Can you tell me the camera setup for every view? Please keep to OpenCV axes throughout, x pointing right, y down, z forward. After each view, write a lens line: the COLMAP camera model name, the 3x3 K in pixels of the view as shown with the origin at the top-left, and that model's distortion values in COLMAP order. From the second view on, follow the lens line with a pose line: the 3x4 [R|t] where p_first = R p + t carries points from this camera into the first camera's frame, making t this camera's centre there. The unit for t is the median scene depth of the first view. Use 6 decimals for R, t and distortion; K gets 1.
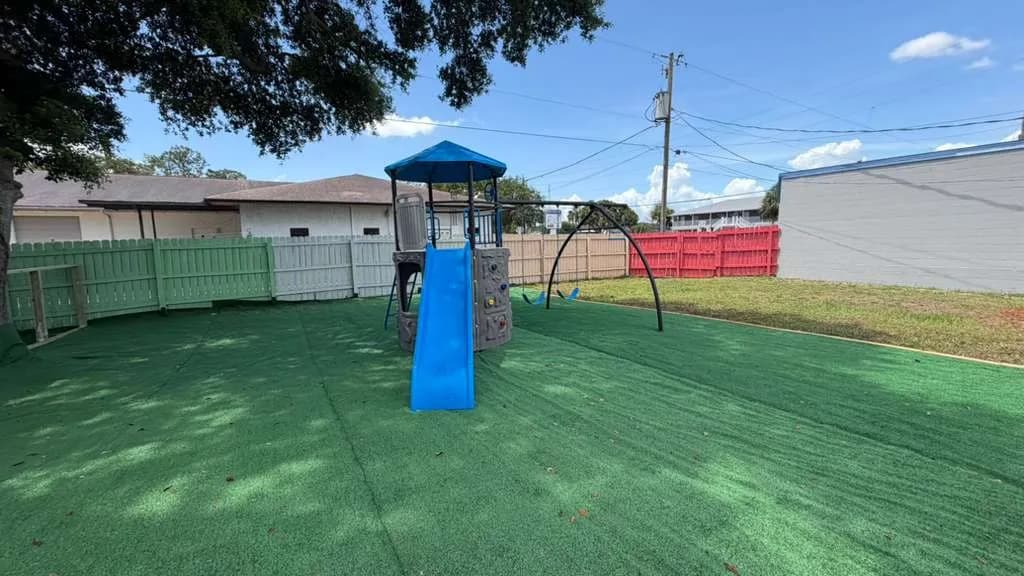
lens RADIAL K [[406.4, 0, 508.8], [0, 406.4, 287.4], [0, 0, 1]] dist [0.000224, -0.000123]
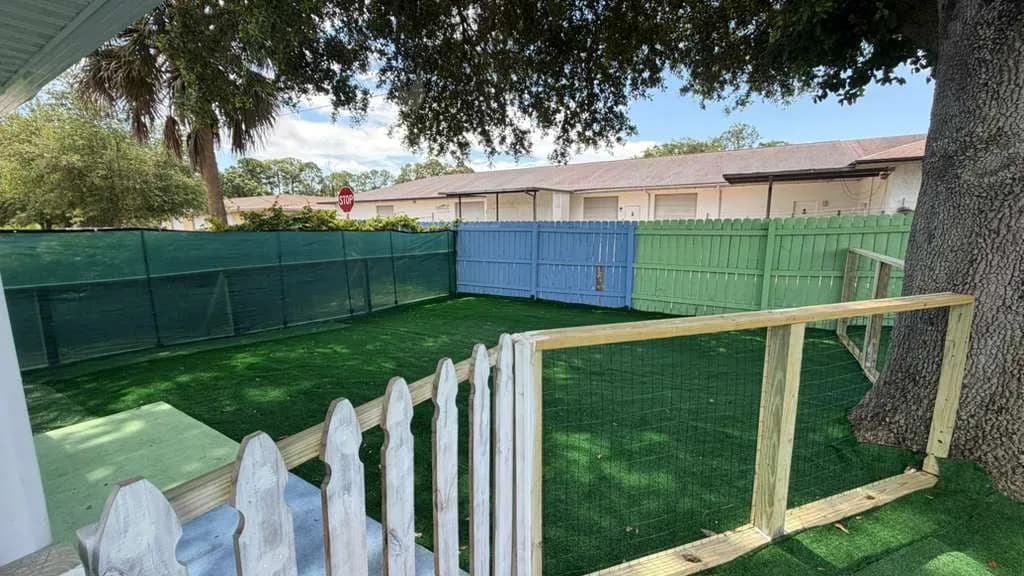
lens RADIAL K [[406.4, 0, 508.8], [0, 406.4, 287.4], [0, 0, 1]] dist [0.000224, -0.000123]
pose [[0.450534, 0.154110, -0.879357, -0.404354], [-0.102294, 0.987412, 0.120637, -0.007883], [0.886879, 0.035602, 0.460627, 0.087763]]
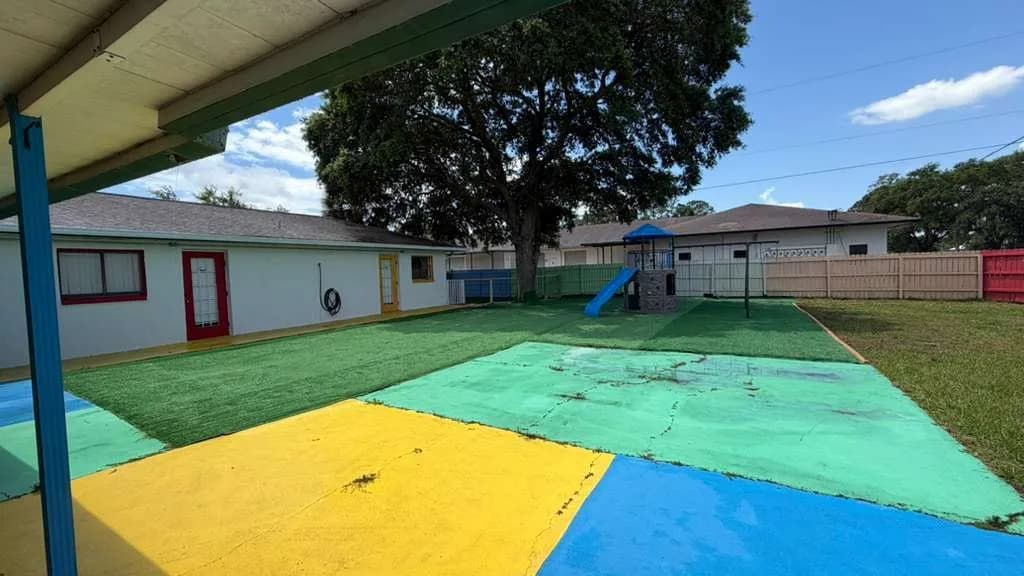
lens RADIAL K [[406.4, 0, 508.8], [0, 406.4, 287.4], [0, 0, 1]] dist [0.000224, -0.000123]
pose [[0.487069, 0.040997, -0.872401, 0.616440], [-0.075390, 0.997143, 0.004768, 0.020103], [0.870104, 0.063448, 0.488768, -0.326167]]
